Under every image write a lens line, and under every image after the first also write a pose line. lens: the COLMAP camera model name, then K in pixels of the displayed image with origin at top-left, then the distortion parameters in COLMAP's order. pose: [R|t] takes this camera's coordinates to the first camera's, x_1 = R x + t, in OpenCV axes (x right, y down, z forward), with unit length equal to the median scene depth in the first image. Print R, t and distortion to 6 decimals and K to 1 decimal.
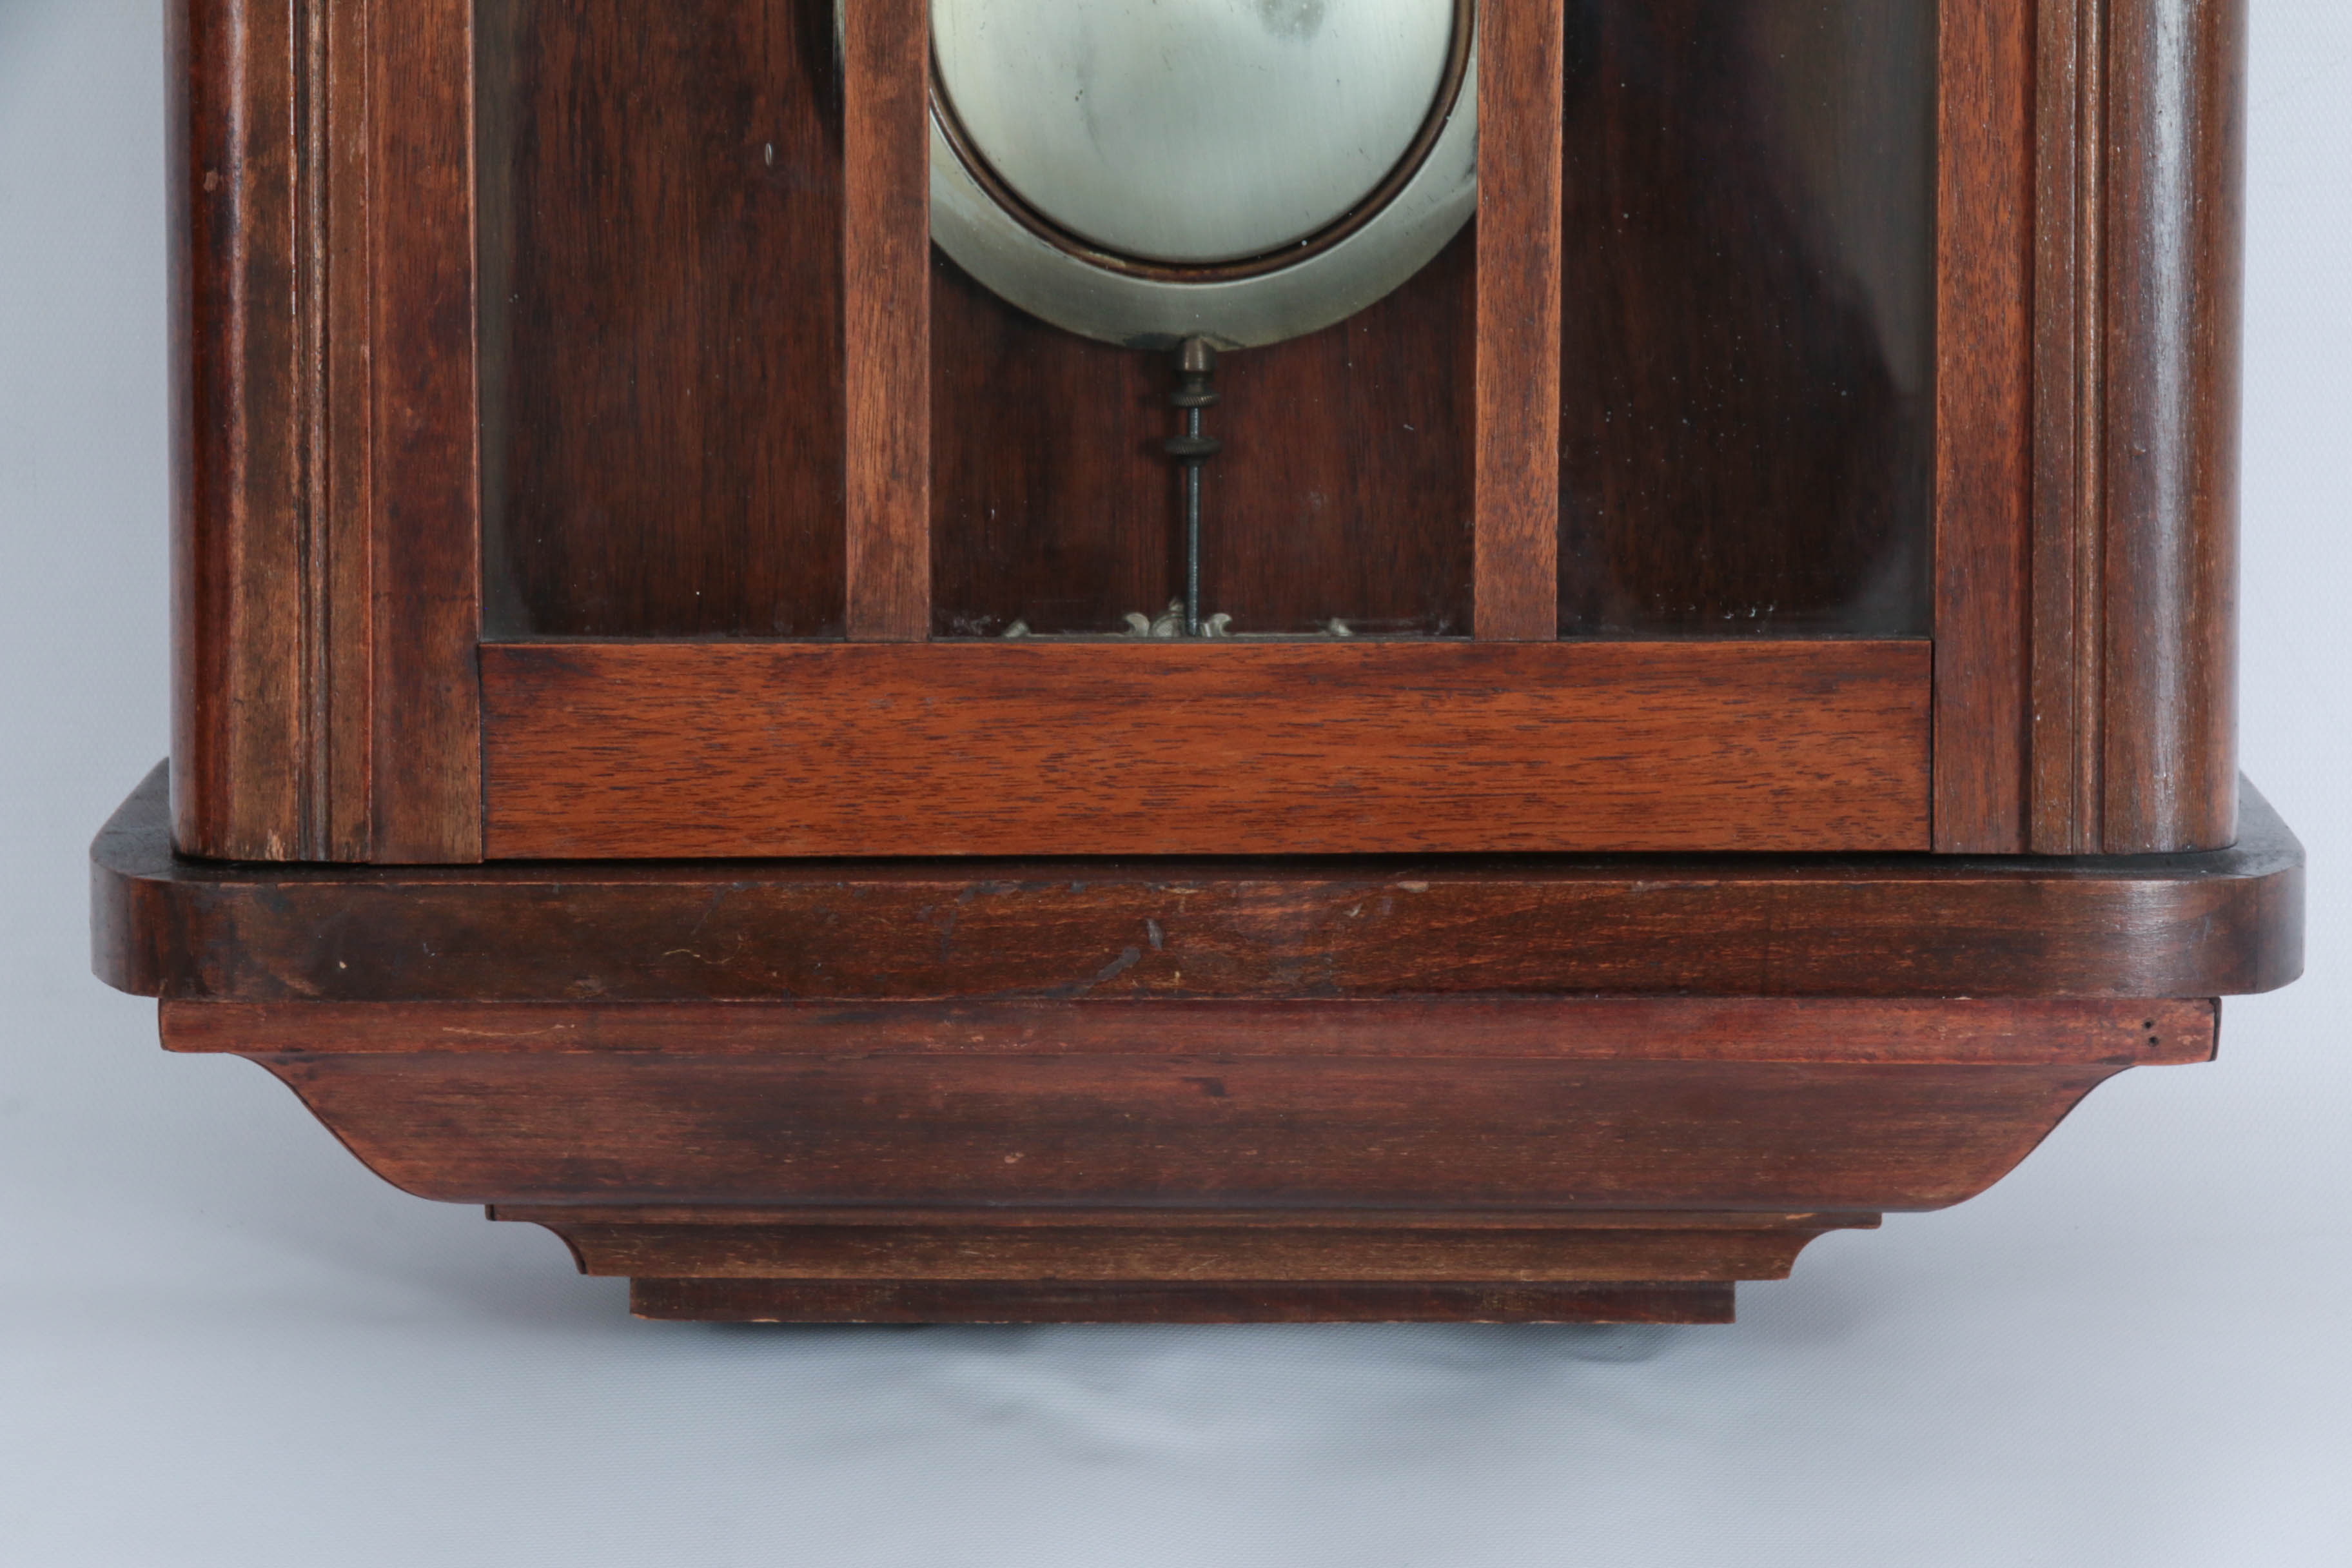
lens RADIAL K [[10523.3, 0, 1176.2], [0, 10523.3, 783.8], [0, 0, 1]] dist [-0.106963, 0.000000]
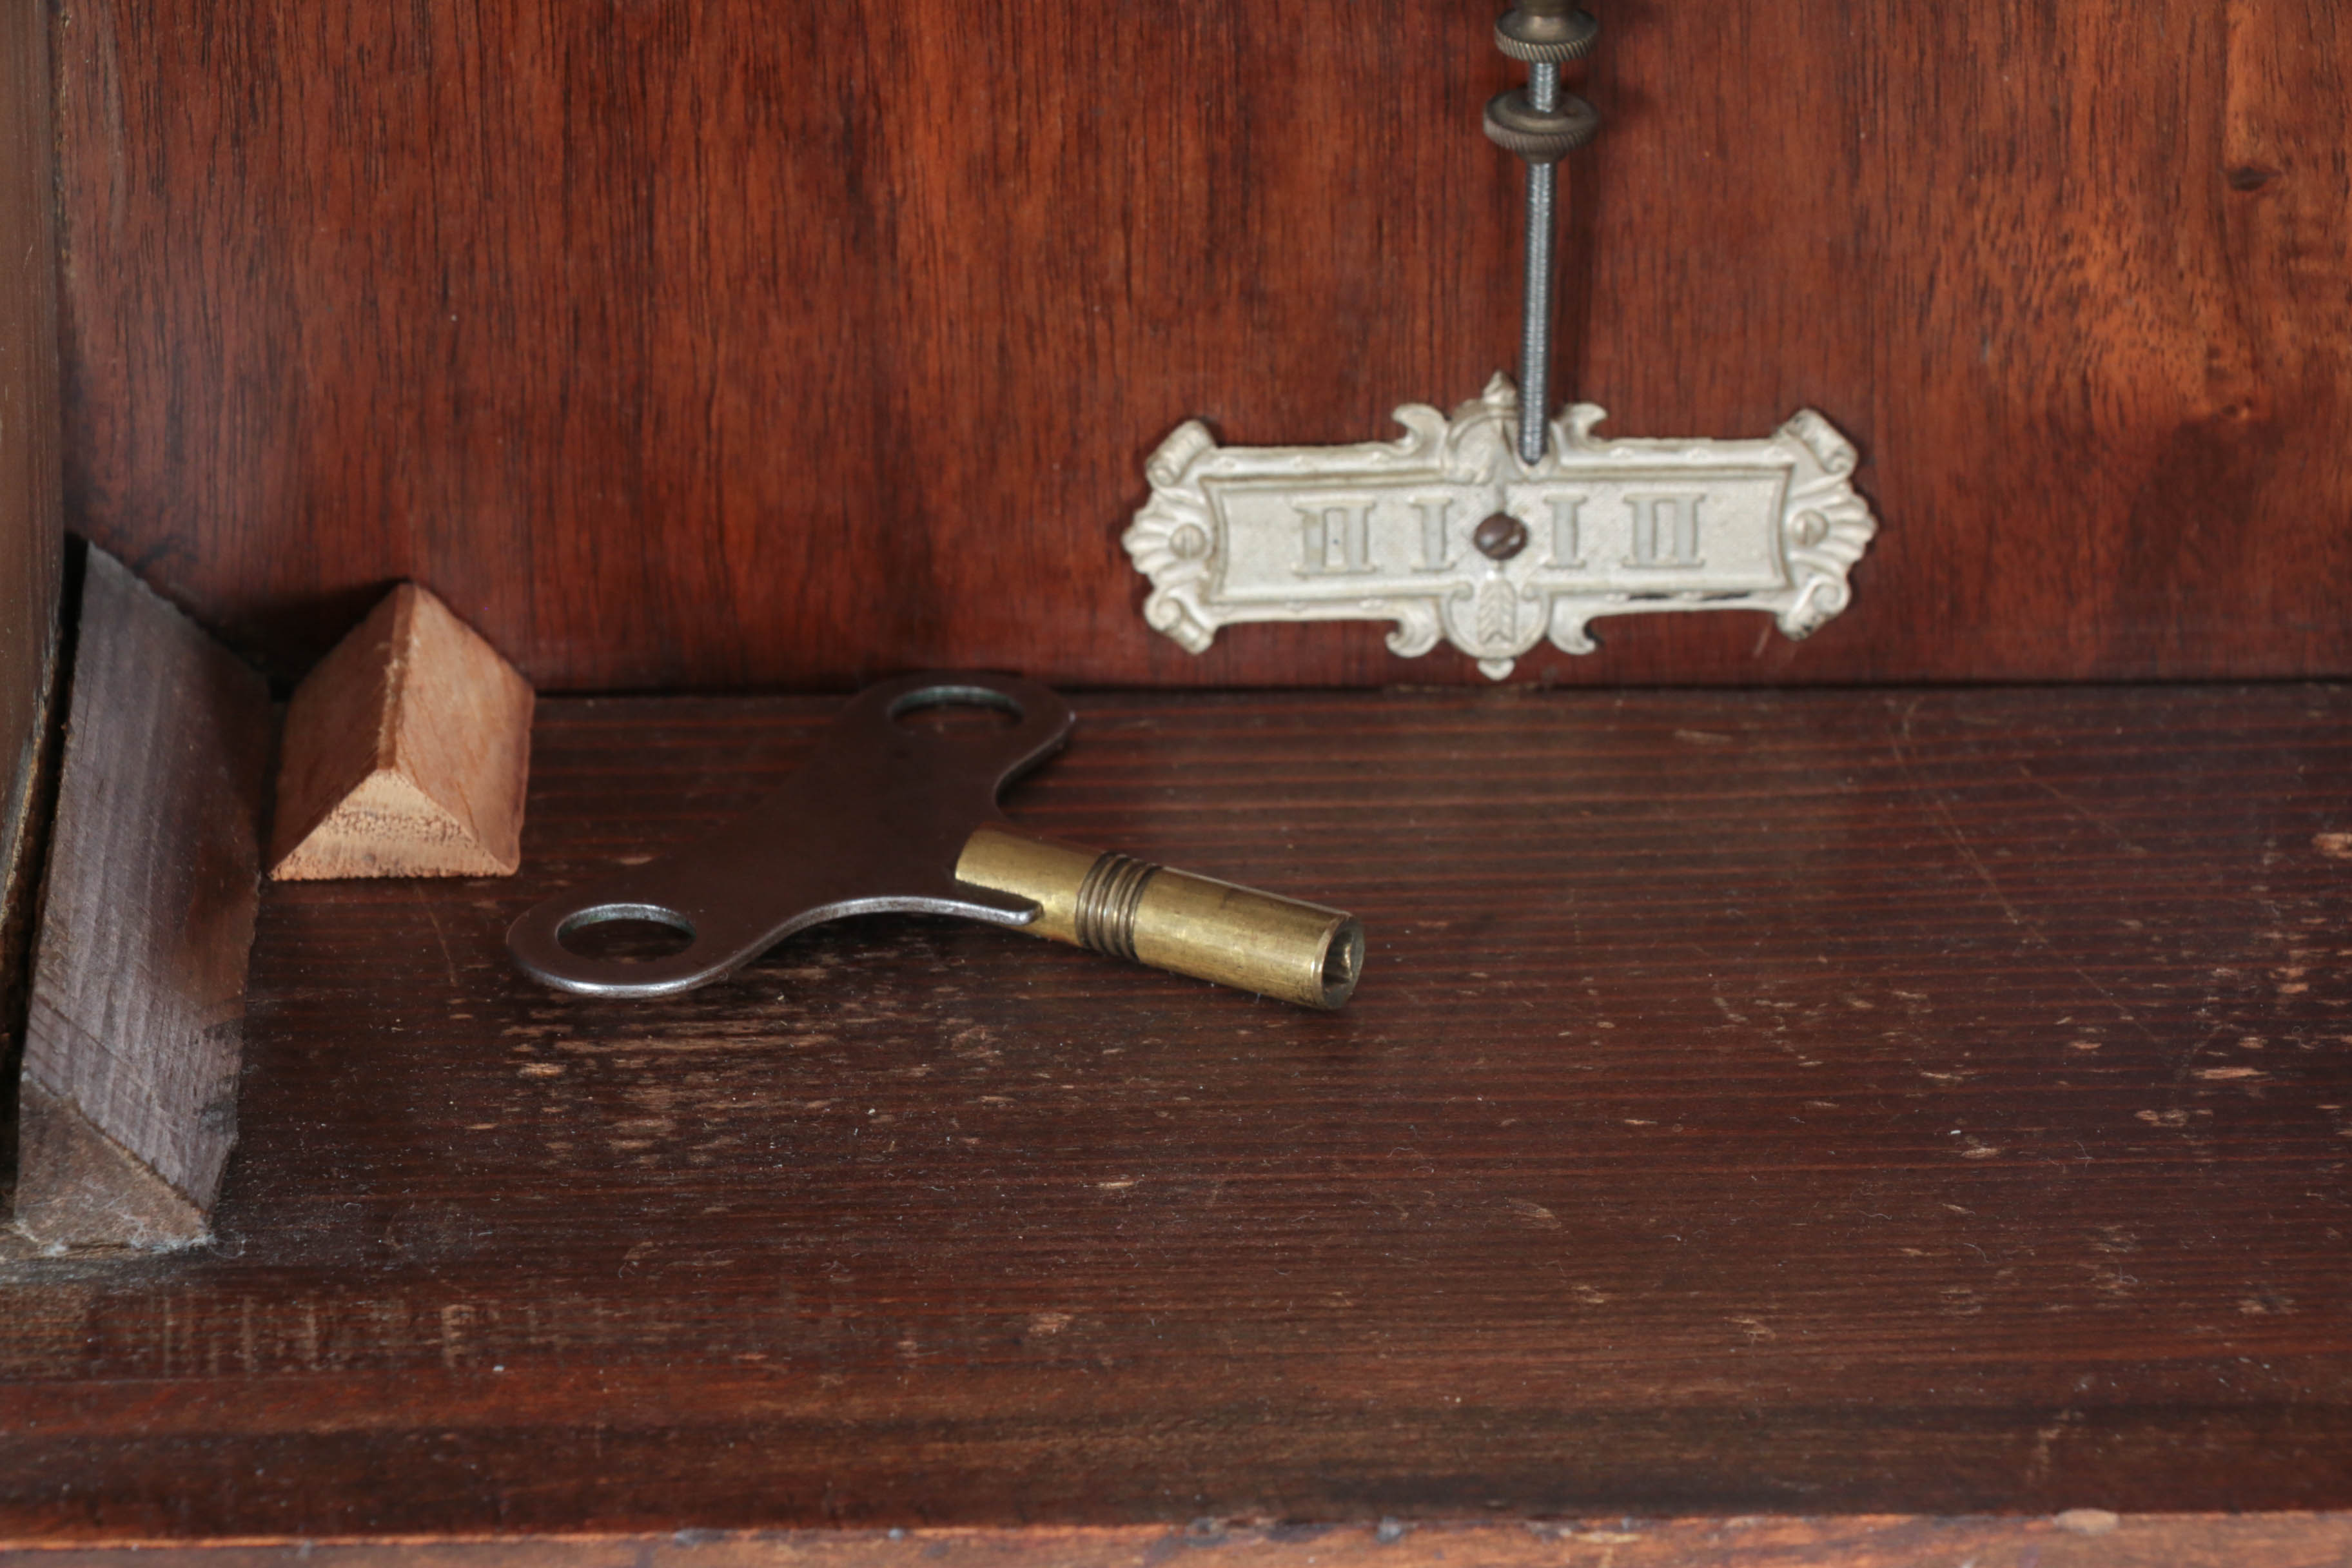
lens RADIAL K [[10523.3, 0, 1175.5], [0, 10523.3, 784.3], [0, 0, 1]] dist [-0.106963, 0.000000]
pose [[0.999612, -0.007005, 0.026952, -0.029542], [-0.002508, 0.941276, 0.337629, -0.170994], [-0.027734, -0.337565, 0.940893, 0.515481]]
